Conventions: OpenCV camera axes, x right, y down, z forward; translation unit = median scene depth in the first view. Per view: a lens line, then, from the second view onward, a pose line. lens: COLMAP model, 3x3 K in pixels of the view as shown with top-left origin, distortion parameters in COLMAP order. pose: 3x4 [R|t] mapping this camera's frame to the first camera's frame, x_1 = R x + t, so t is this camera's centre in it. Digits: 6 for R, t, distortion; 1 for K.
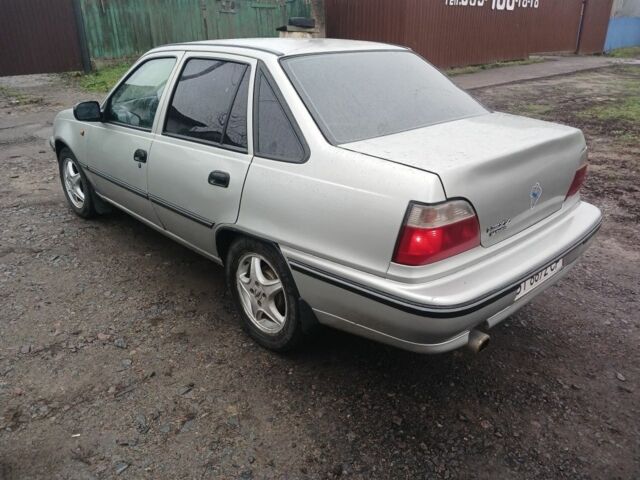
lens RADIAL K [[510.8, 0, 320.0], [0, 510.8, 240.0], [0, 0, 1]] dist [0.009794, 0.004583]
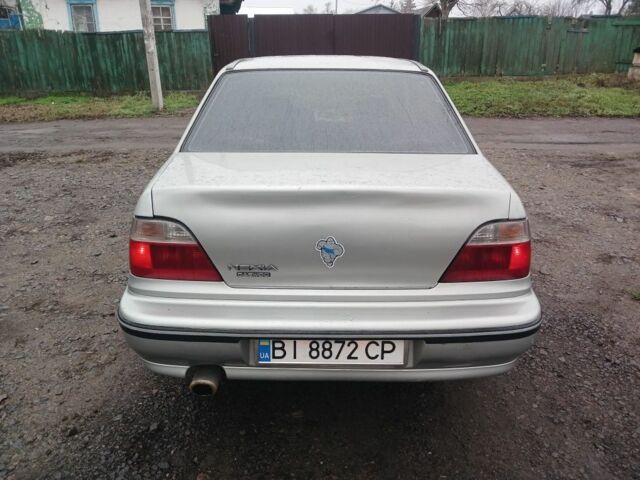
lens RADIAL K [[510.8, 0, 320.0], [0, 510.8, 240.0], [0, 0, 1]] dist [0.009794, 0.004583]
pose [[0.726514, 0.246730, -0.641328, 0.190717], [-0.269537, 0.960840, 0.064313, -0.031552], [0.632081, 0.126138, 0.764567, 0.077810]]
